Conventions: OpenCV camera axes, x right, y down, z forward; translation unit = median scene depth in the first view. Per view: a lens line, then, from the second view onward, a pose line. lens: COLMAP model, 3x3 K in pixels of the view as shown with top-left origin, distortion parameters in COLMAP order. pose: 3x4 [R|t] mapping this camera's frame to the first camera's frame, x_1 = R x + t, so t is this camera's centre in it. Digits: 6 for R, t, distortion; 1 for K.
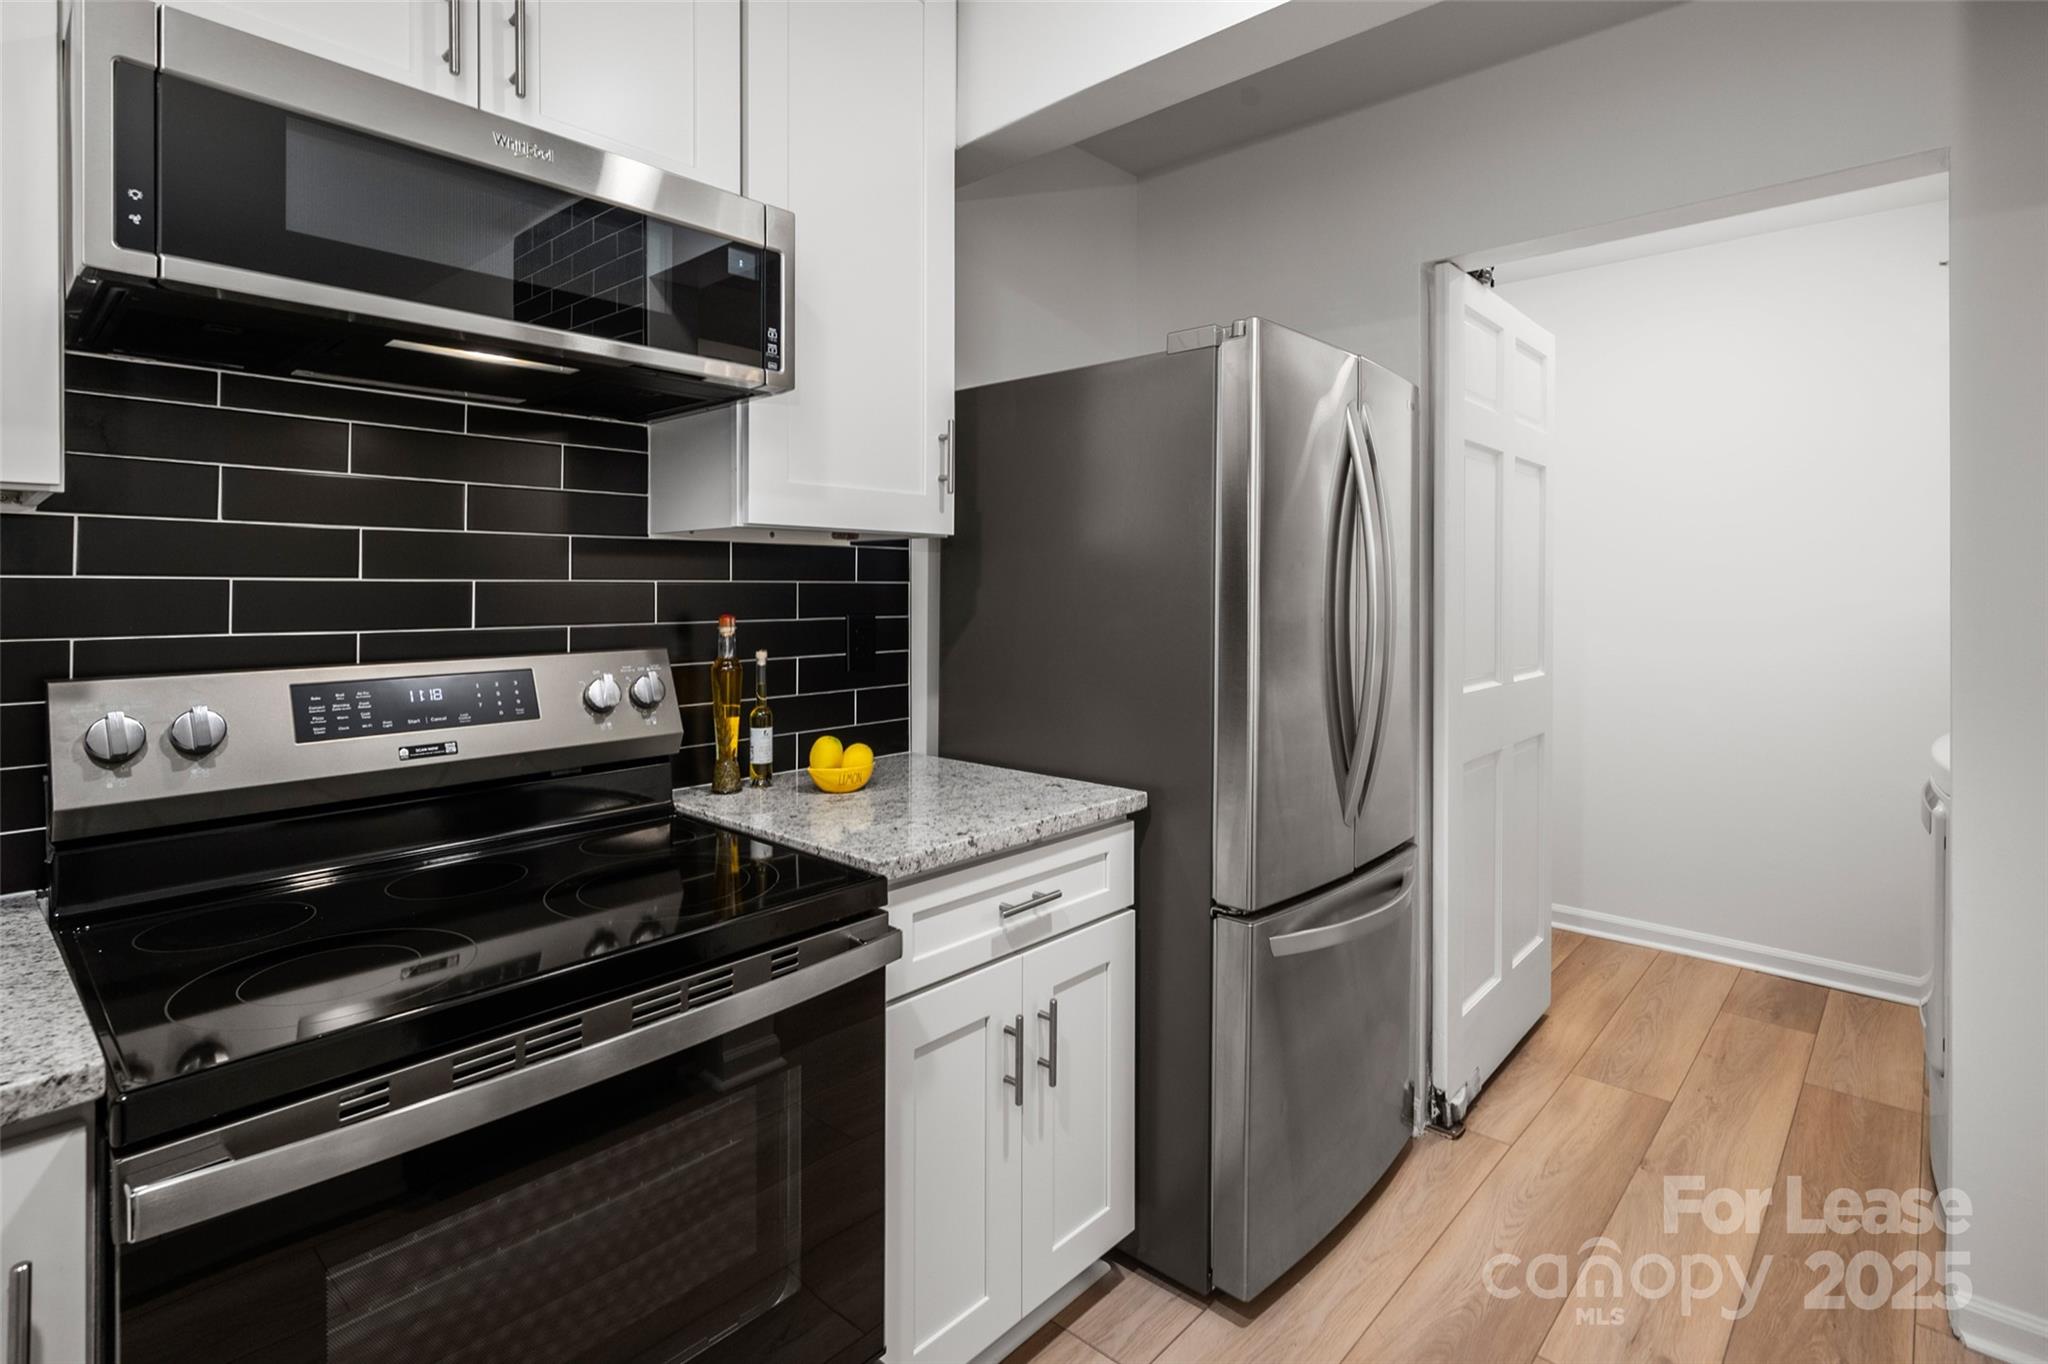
lens RADIAL K [[996.0, 0, 1027.3], [0, 996.0, 590.9], [0, 0, 1]] dist [-0.000211, -0.000130]
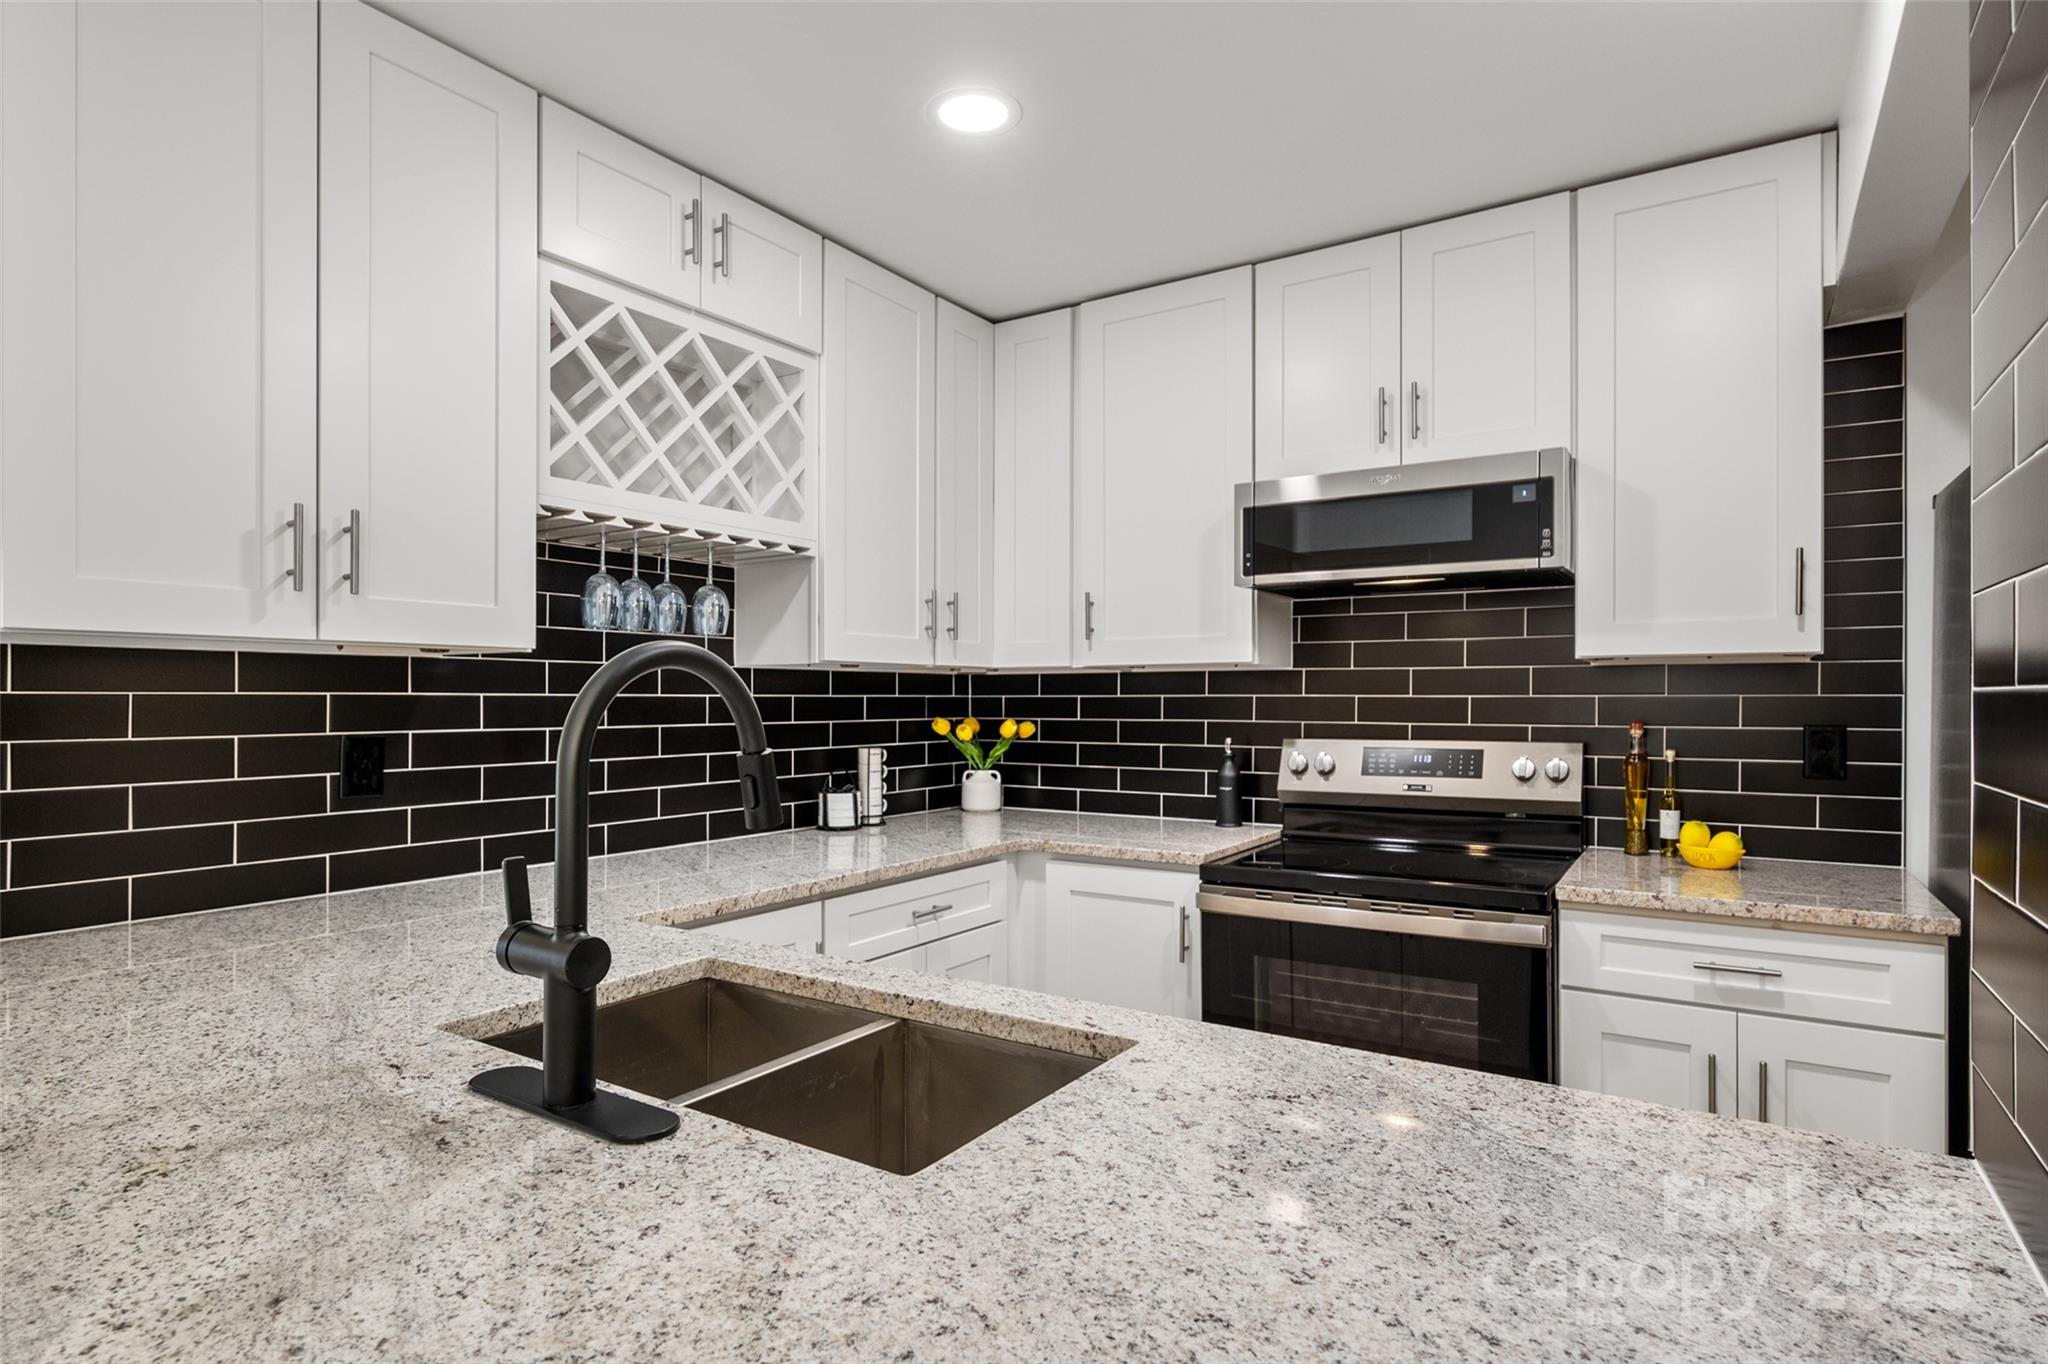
lens RADIAL K [[1068.7, 0, 1029.4], [0, 1068.7, 701.8], [0, 0, 1]] dist [-0.001832, 0.000712]
pose [[0.156697, 0.002718, -0.987643, 1.079939], [-0.003702, 0.999991, 0.002164, -0.001672], [0.987640, 0.003317, 0.156706, -0.025129]]
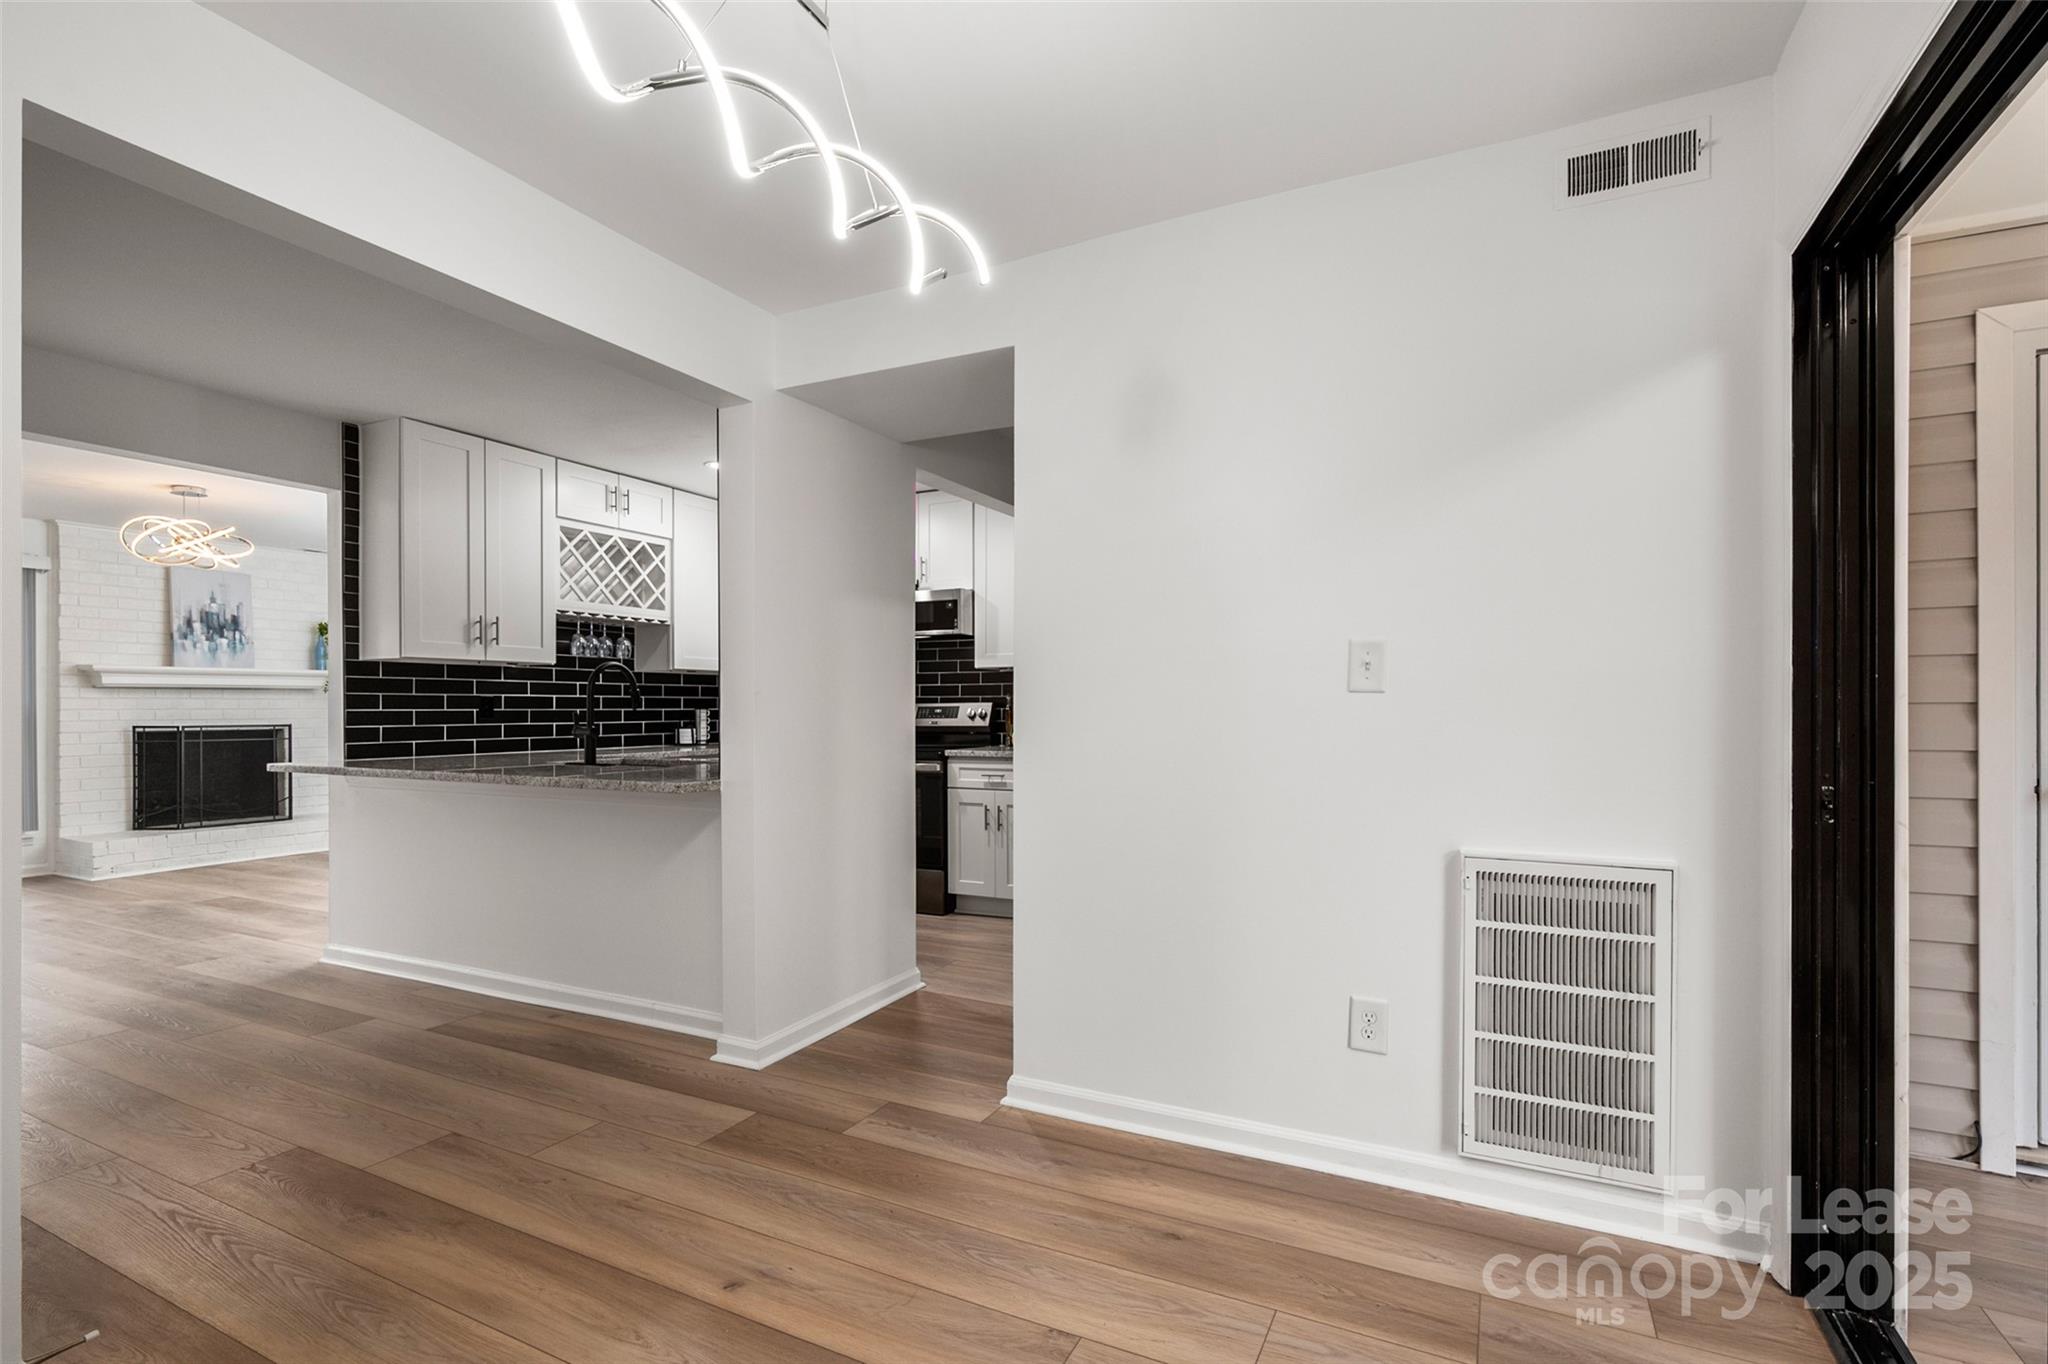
lens RADIAL K [[940.1, 0, 1035.0], [0, 940.1, 709.2], [0, 0, 1]] dist [-0.000315, -0.000117]
pose [[0.271246, -0.000037, -0.962510, 3.038587], [-0.000847, 1.000000, -0.000278, 0.086040], [0.962510, 0.000891, 0.271246, 0.254325]]
